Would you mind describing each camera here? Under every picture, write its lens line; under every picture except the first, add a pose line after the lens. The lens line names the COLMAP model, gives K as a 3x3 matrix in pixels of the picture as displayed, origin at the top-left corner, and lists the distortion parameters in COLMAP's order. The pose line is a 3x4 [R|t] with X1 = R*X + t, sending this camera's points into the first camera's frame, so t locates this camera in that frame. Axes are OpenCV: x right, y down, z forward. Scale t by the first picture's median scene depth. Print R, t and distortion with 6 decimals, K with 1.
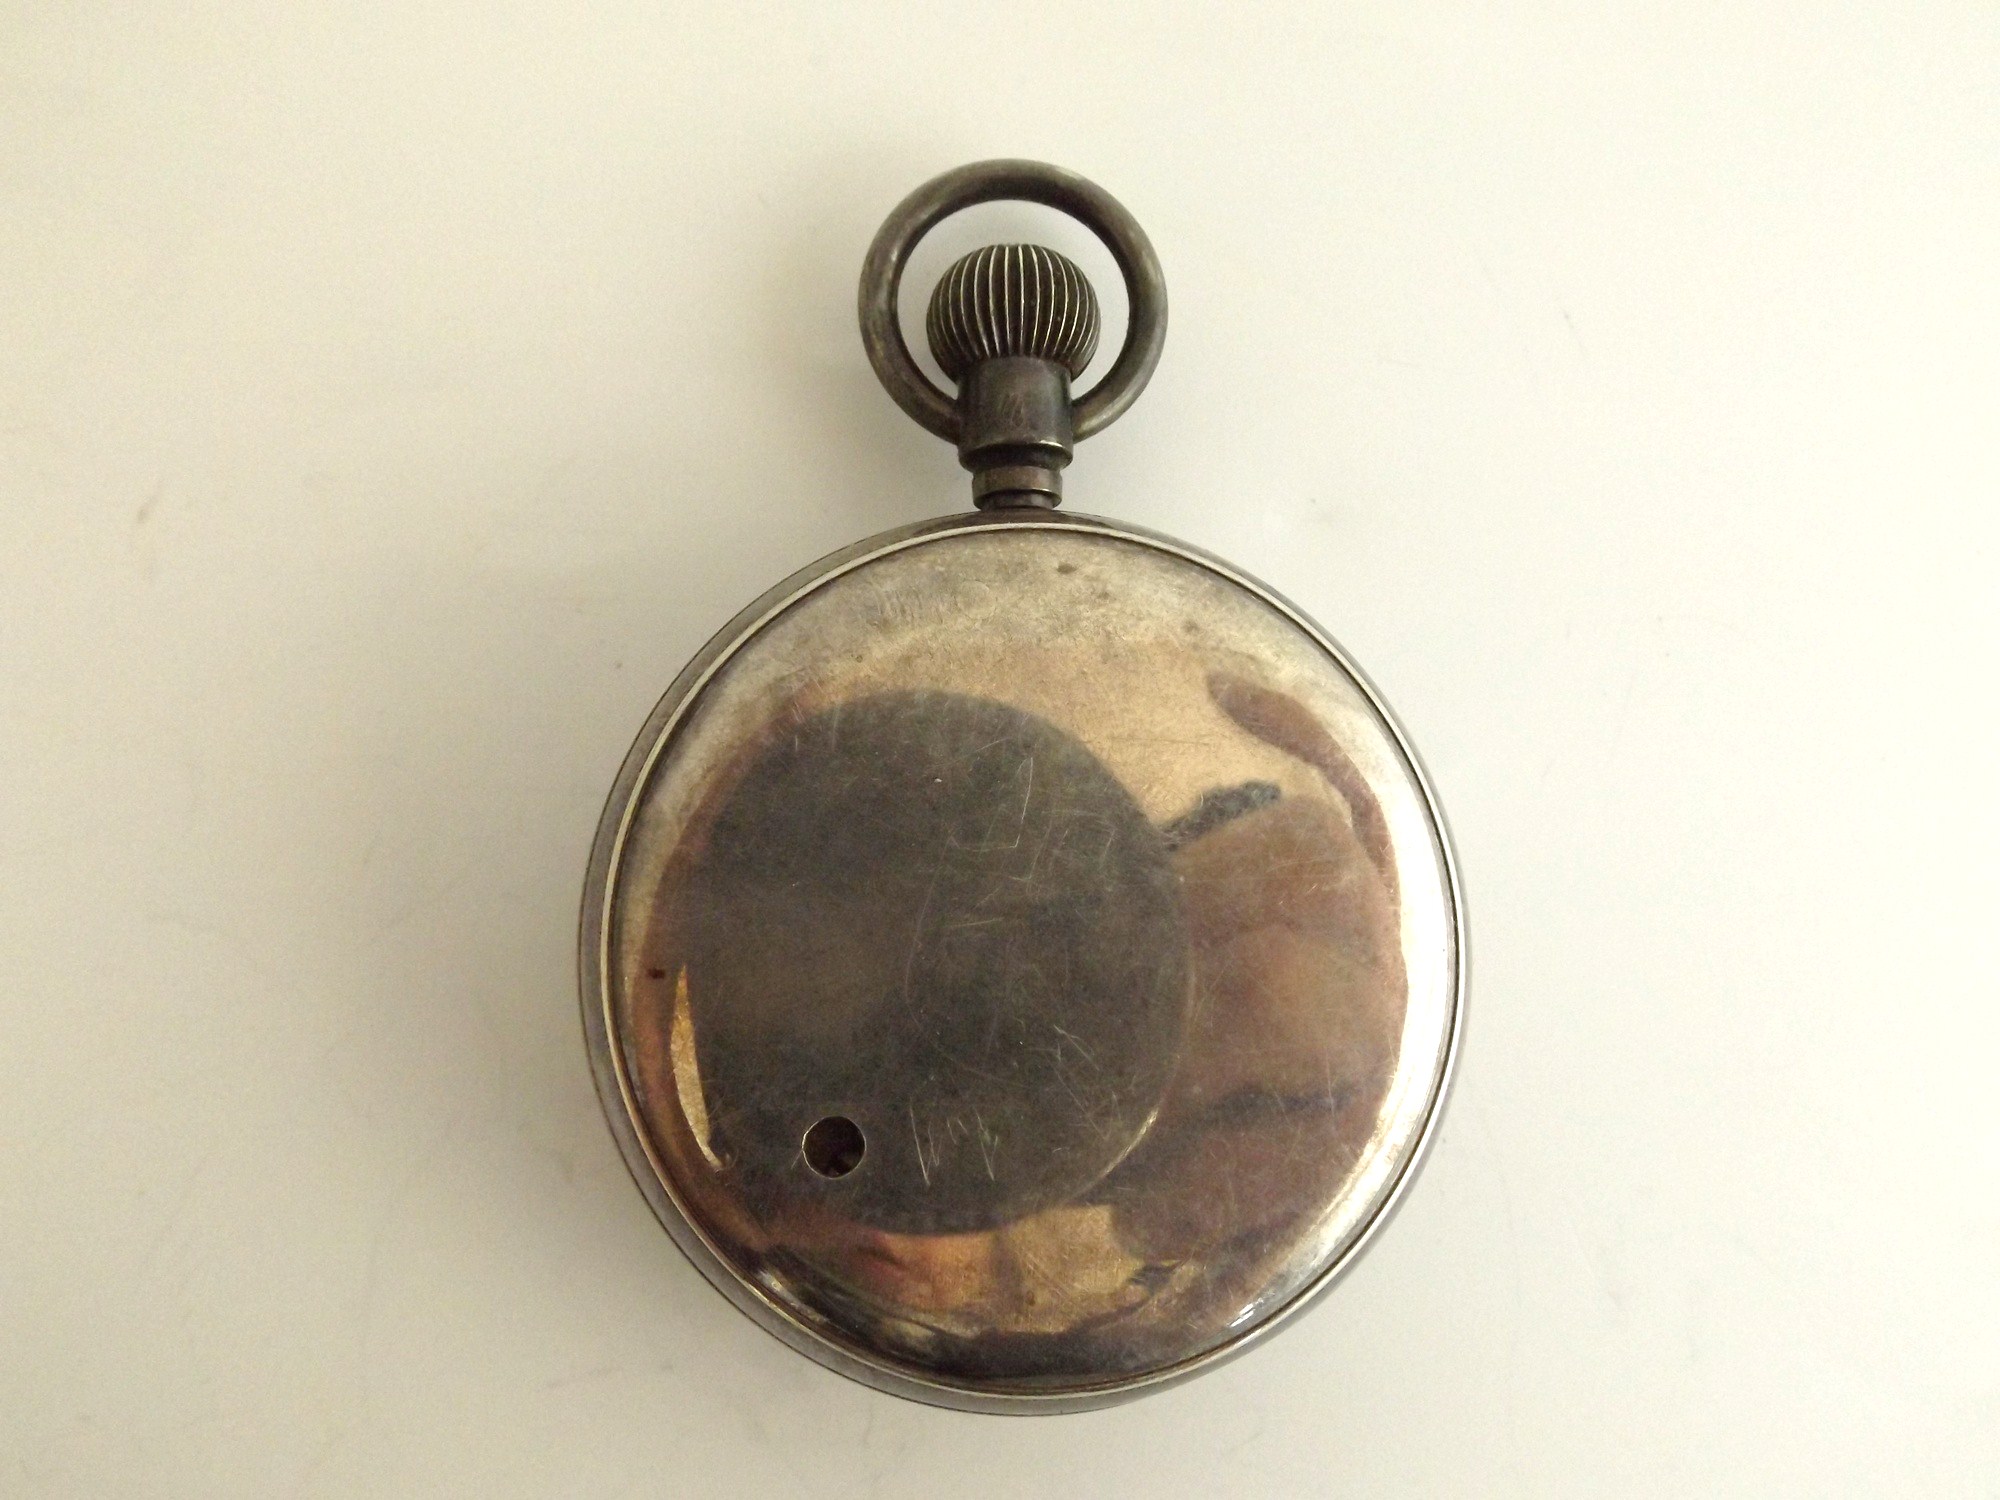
lens RADIAL K [[1430.5, 0, 1000.0], [0, 1430.5, 750.0], [0, 0, 1]] dist [0.029462, -0.066216]
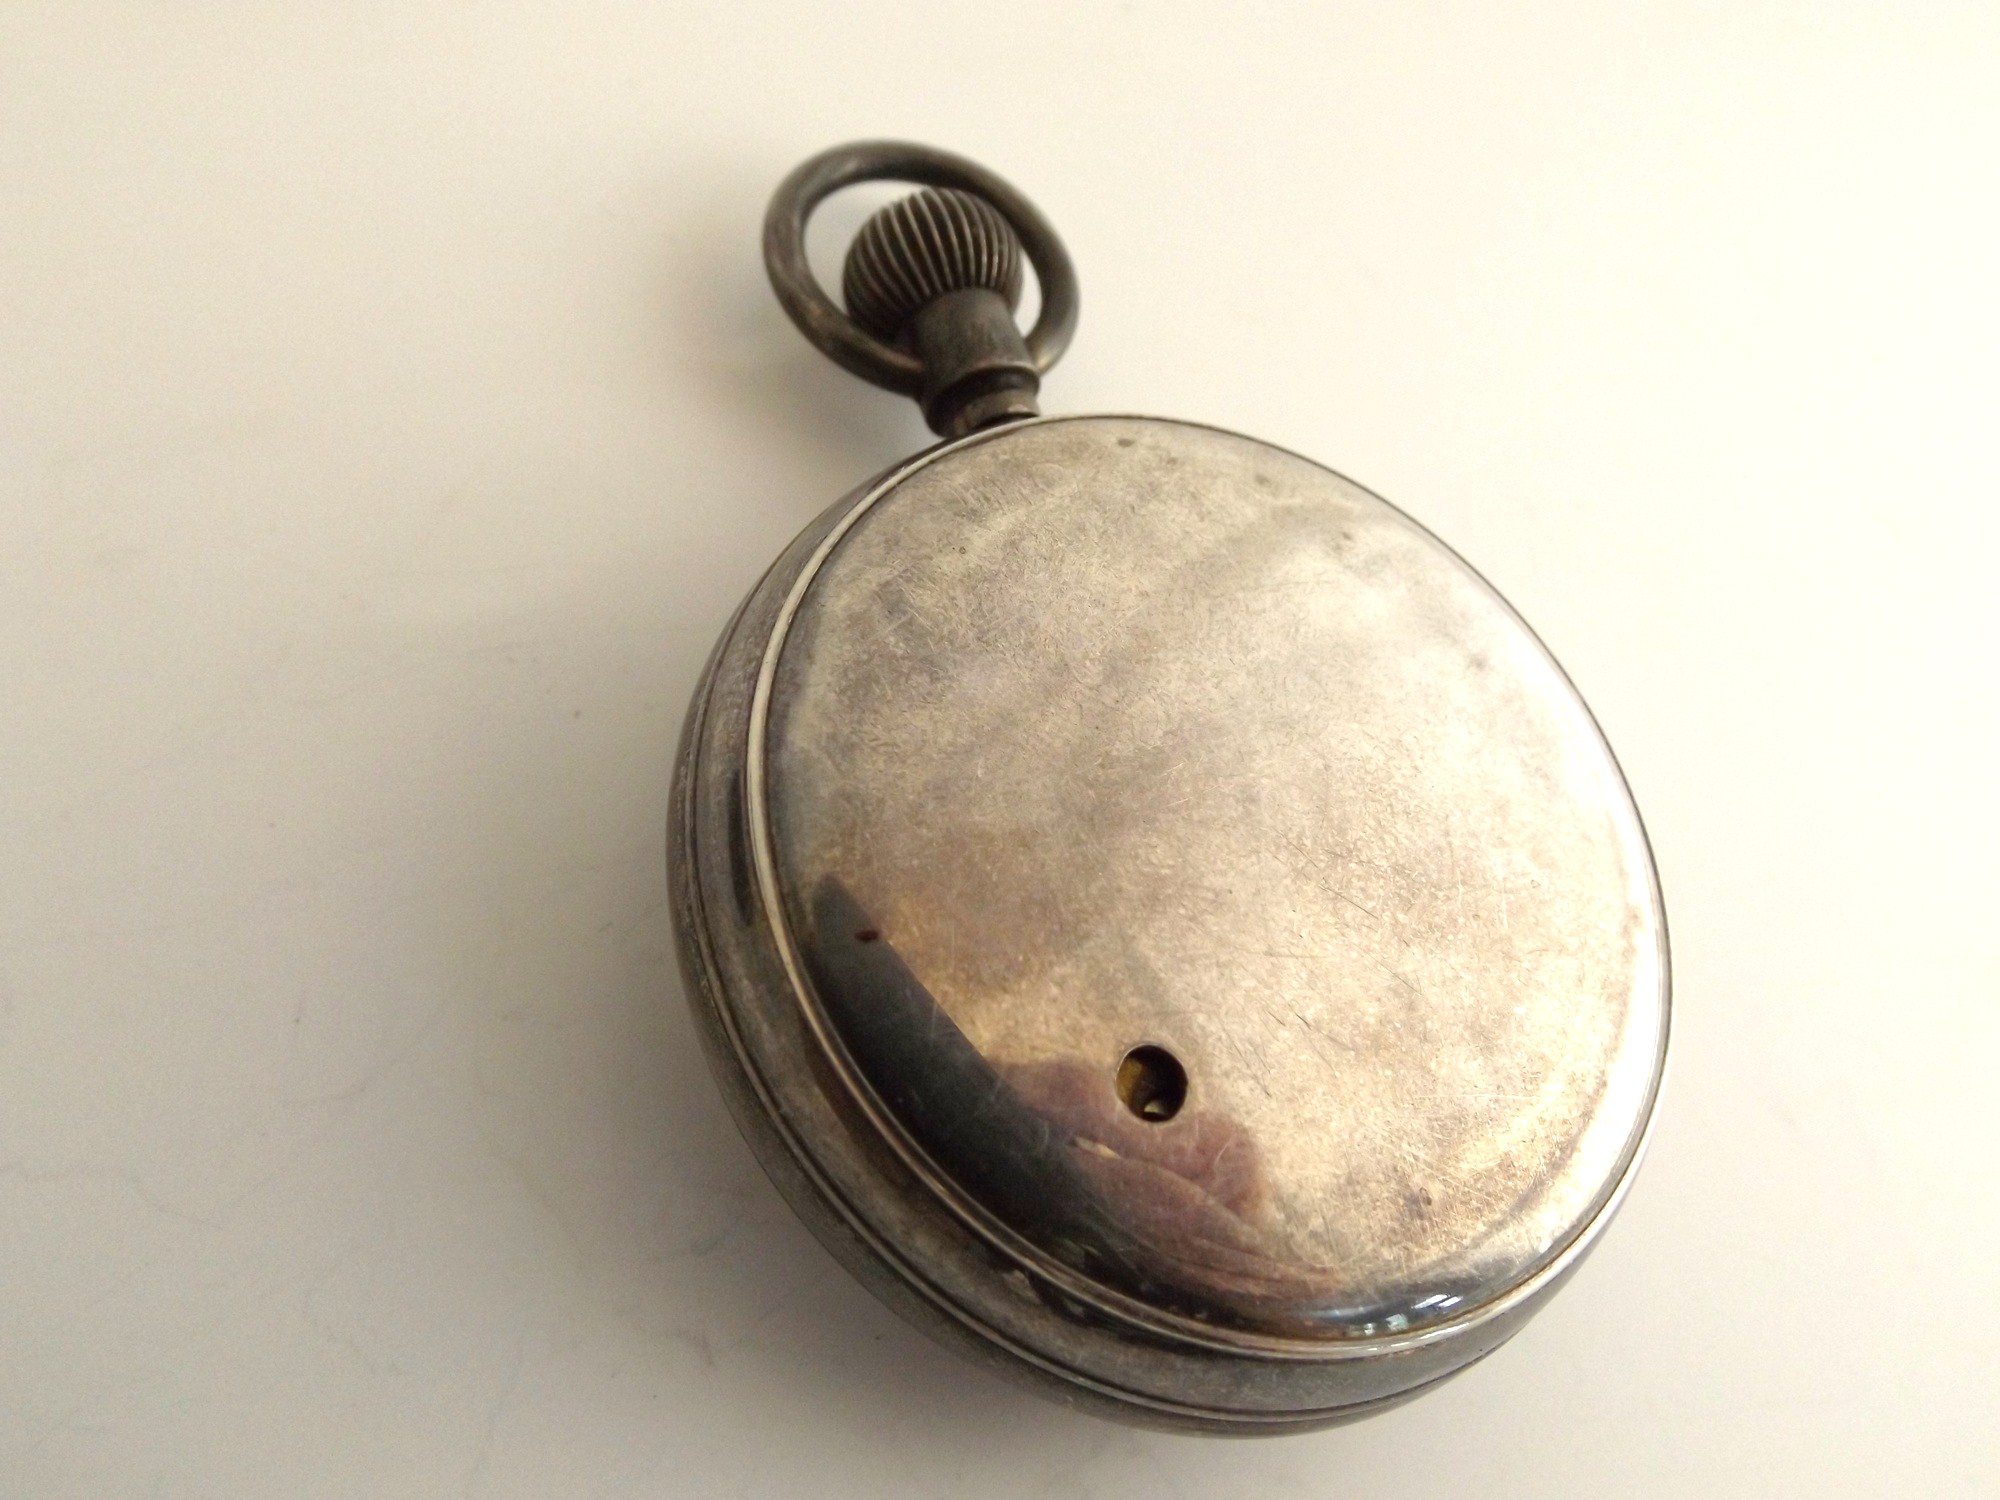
lens RADIAL K [[1430.5, 0, 1000.0], [0, 1430.5, 750.0], [0, 0, 1]] dist [0.029462, -0.066216]
pose [[0.910037, -0.204852, 0.360373, -0.404483], [0.289353, 0.936441, -0.198377, 0.220589], [-0.296830, 0.284806, 0.911470, 0.244835]]
